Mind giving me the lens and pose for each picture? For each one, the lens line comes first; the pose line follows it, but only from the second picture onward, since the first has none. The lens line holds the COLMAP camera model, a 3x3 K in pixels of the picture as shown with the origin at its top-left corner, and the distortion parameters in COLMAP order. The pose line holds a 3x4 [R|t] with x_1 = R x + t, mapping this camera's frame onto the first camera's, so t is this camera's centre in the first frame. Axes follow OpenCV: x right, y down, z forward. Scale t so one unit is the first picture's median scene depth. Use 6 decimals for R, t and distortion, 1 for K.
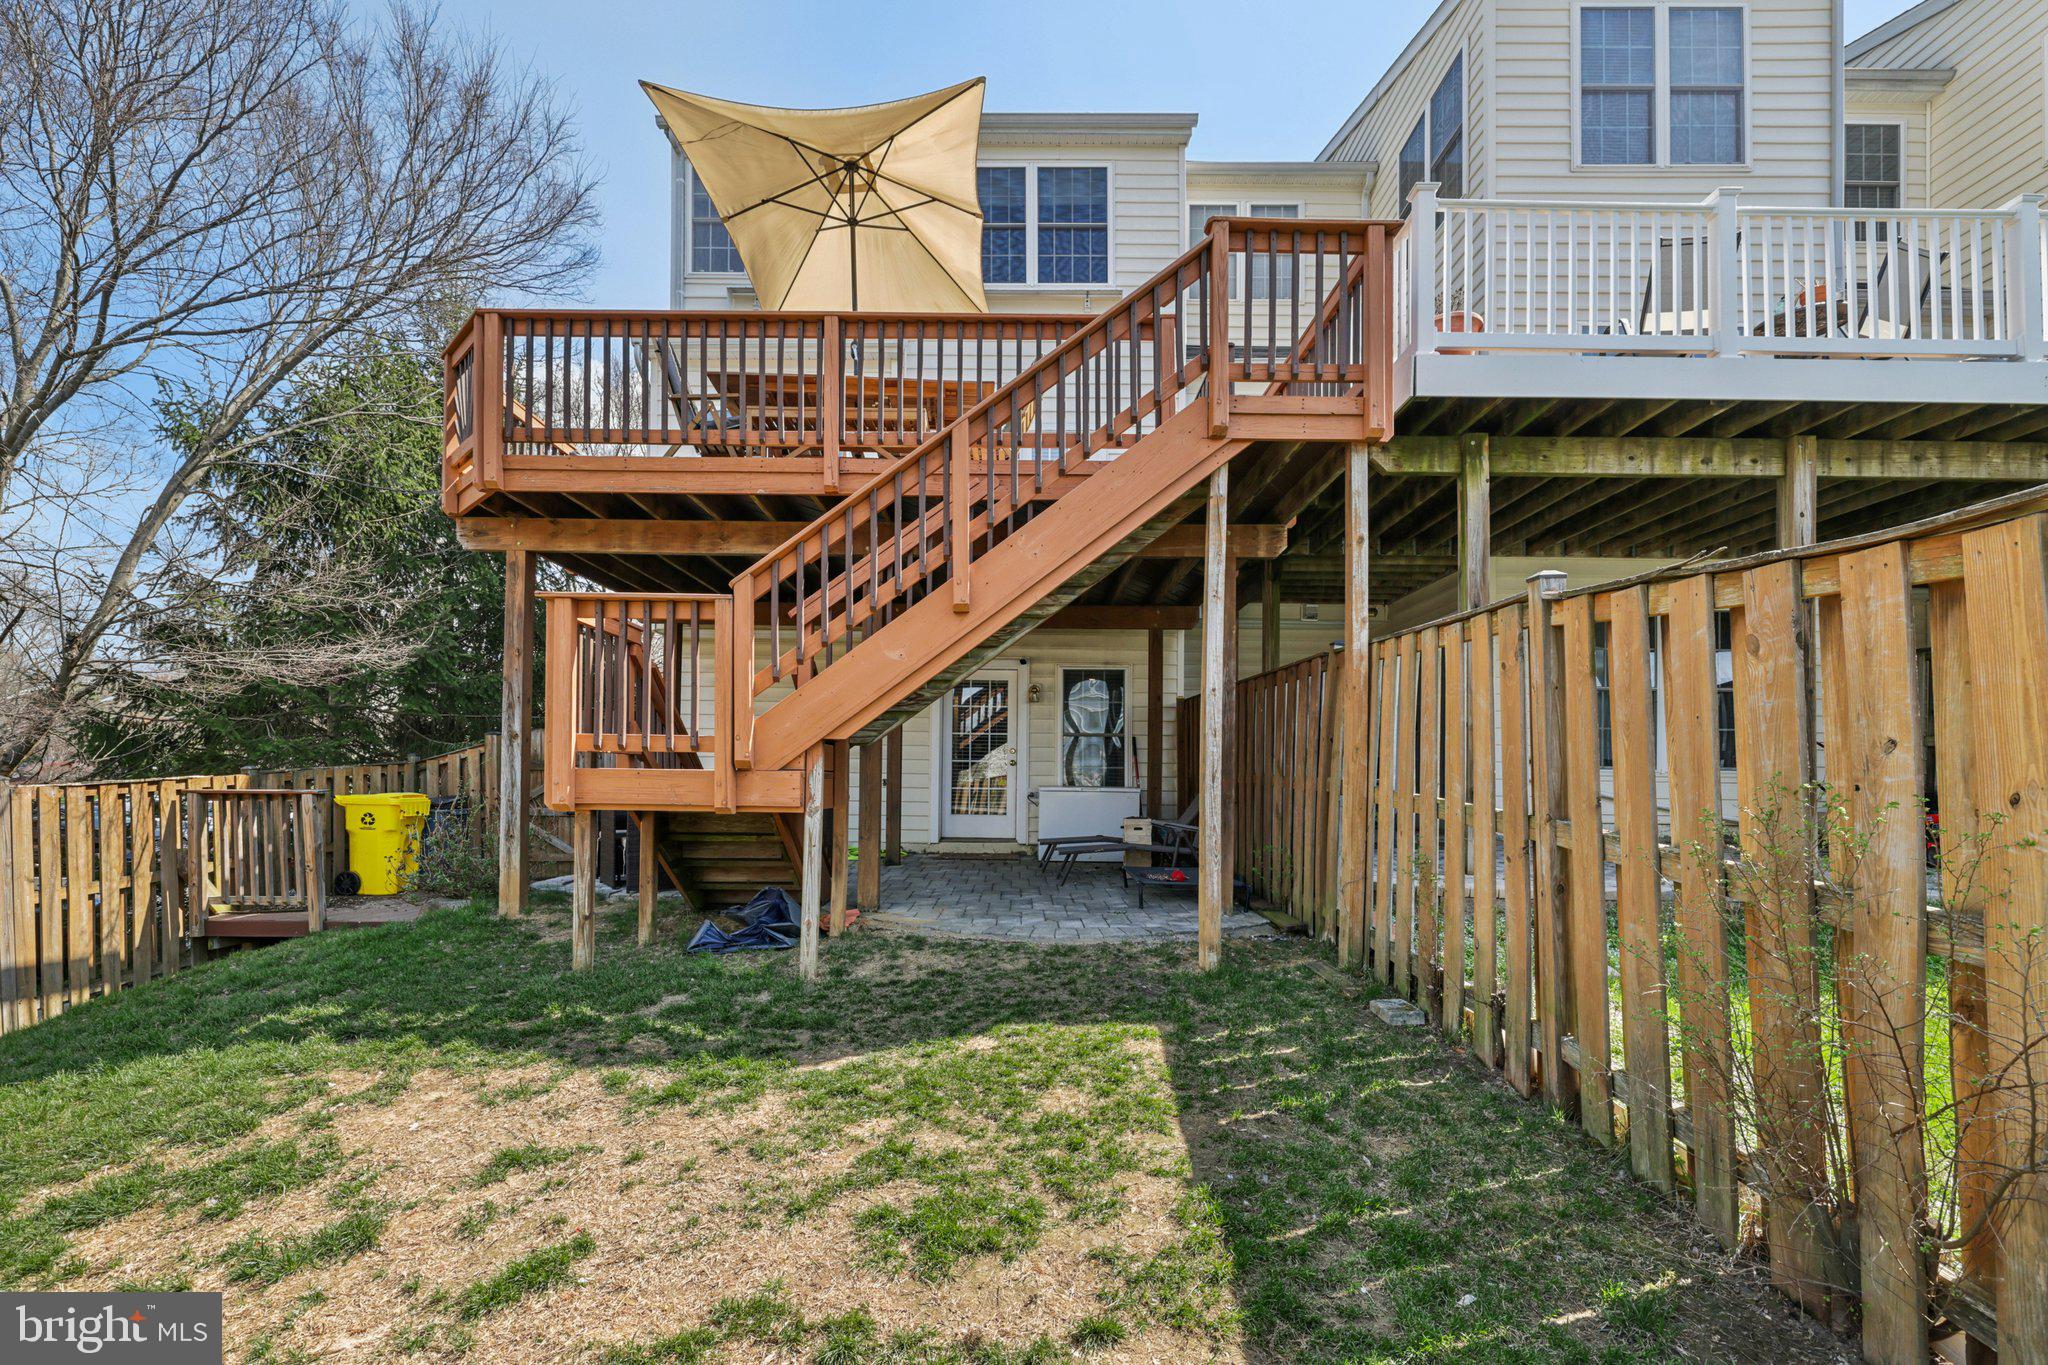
lens RADIAL K [[907.5, 0, 1020.5], [0, 907.5, 786.0], [0, 0, 1]] dist [-0.000614, -0.000095]
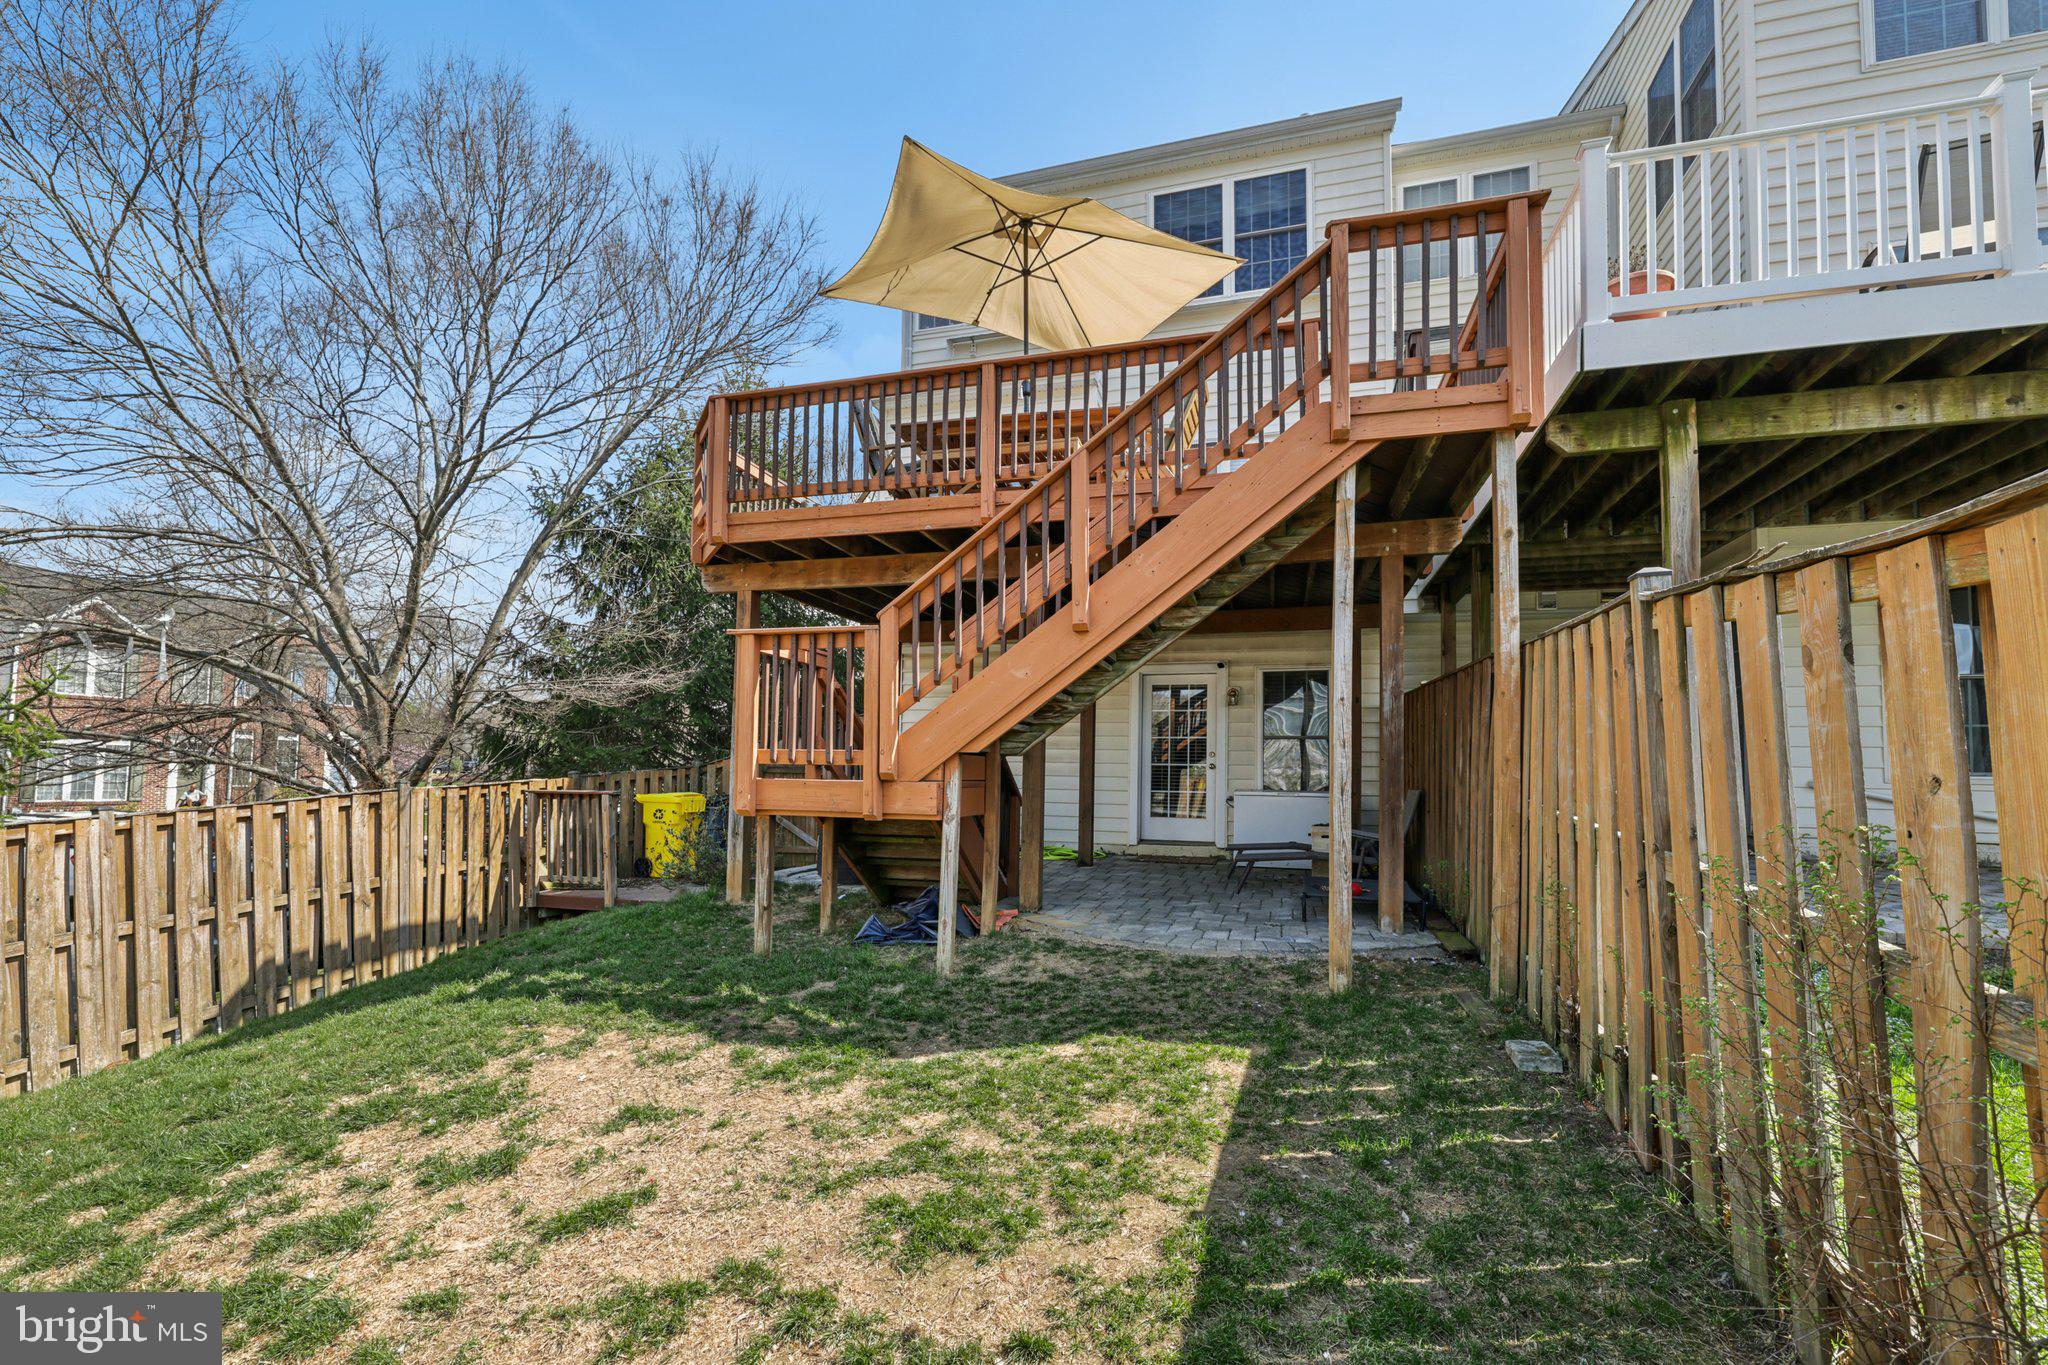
lens RADIAL K [[890.1, 0, 1023.6], [0, 890.1, 746.9], [0, 0, 1]] dist [-0.001173, 0.000644]
pose [[0.958730, -0.006601, -0.284242, 0.158623], [-0.004662, 0.999231, -0.038929, -0.017084], [0.284280, 0.038648, 0.957962, 0.001220]]
